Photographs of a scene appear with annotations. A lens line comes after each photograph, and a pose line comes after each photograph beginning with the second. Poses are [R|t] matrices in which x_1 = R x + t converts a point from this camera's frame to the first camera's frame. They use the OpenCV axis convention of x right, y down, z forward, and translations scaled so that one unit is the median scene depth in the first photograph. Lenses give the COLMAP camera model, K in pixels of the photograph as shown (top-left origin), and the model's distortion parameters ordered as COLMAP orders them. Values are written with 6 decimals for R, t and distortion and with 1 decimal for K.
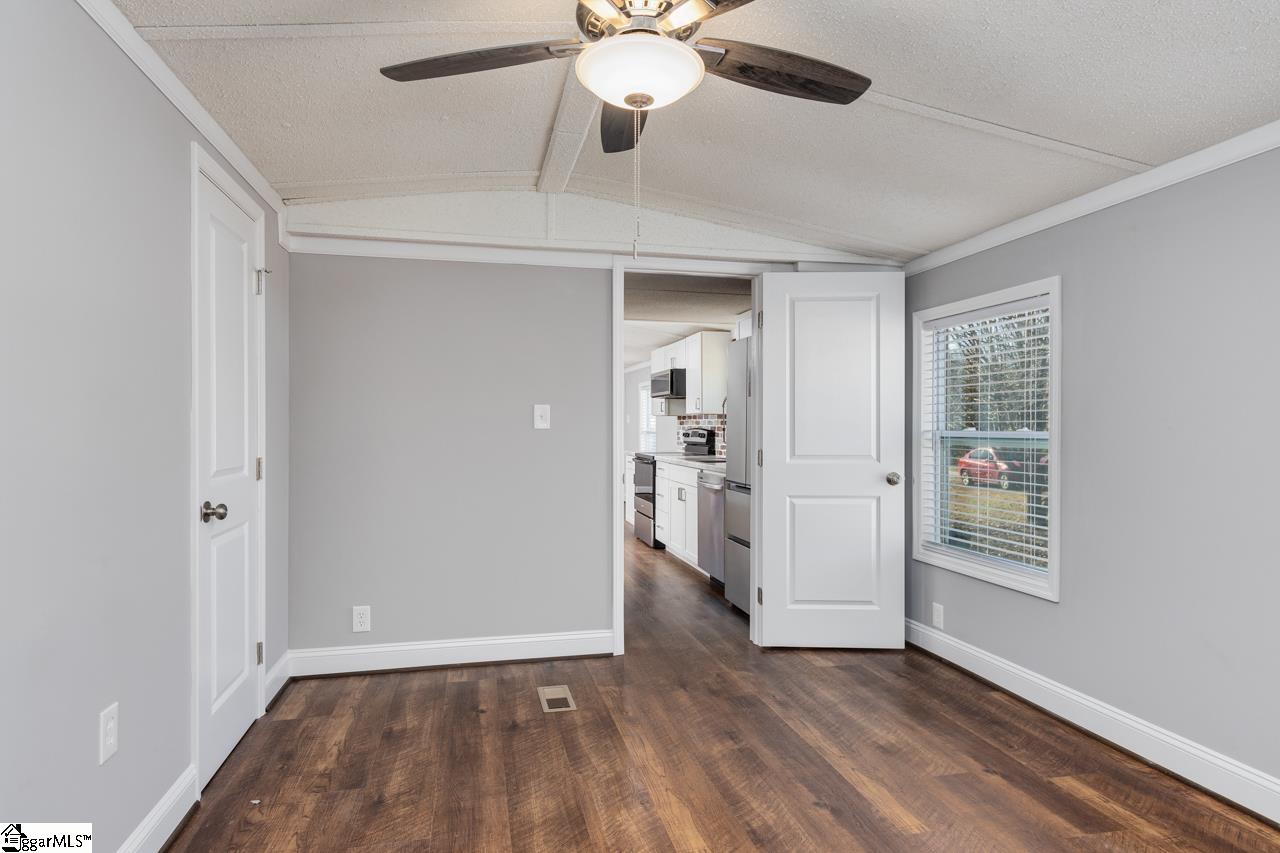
lens RADIAL K [[712.7, 0, 635.5], [0, 712.7, 429.2], [0, 0, 1]] dist [0.004571, 0.003429]
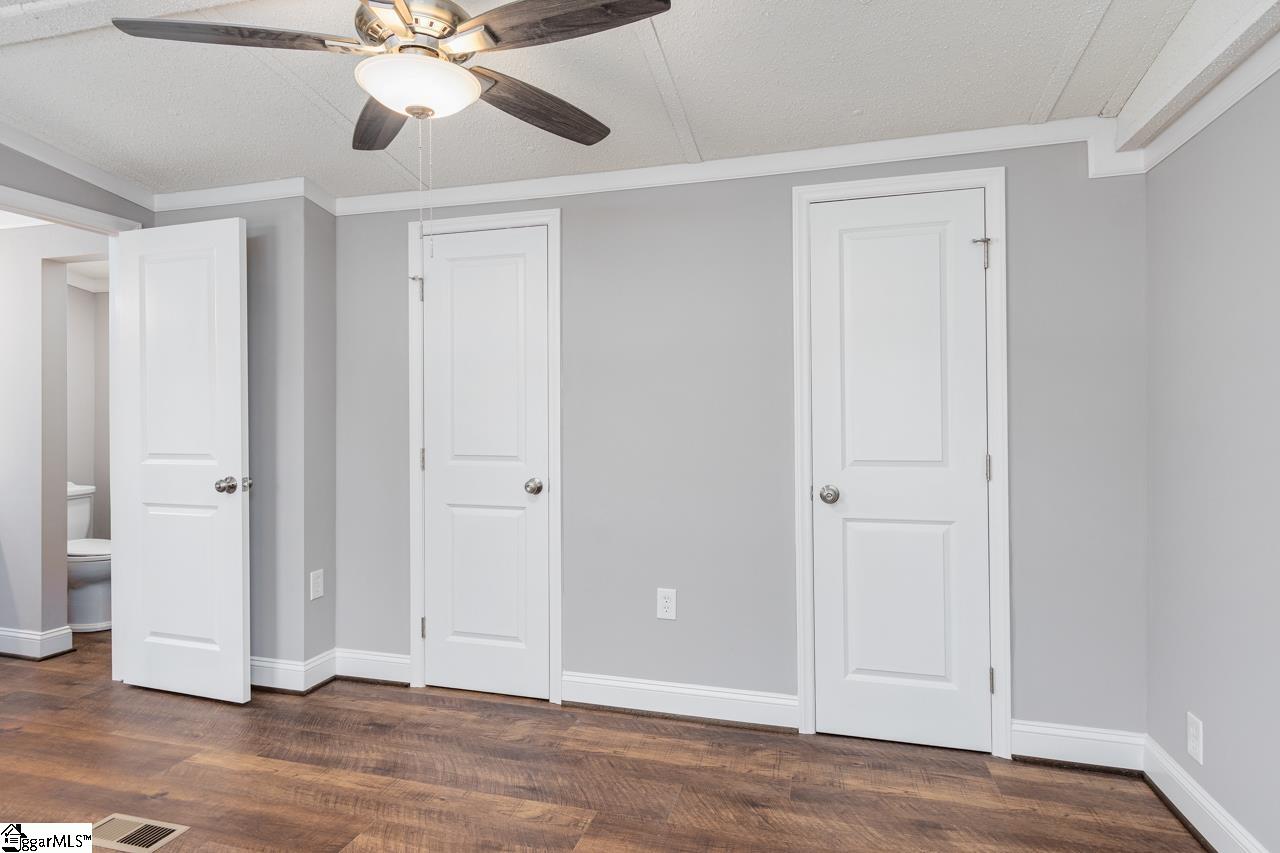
lens RADIAL K [[712.7, 0, 638.3], [0, 712.7, 425.2], [0, 0, 1]] dist [0.004571, 0.003429]
pose [[-0.491706, 0.008338, -0.870721, 0.536011], [0.002337, 0.999963, 0.008257, -0.014054], [0.870758, 0.002025, -0.491708, 1.238777]]
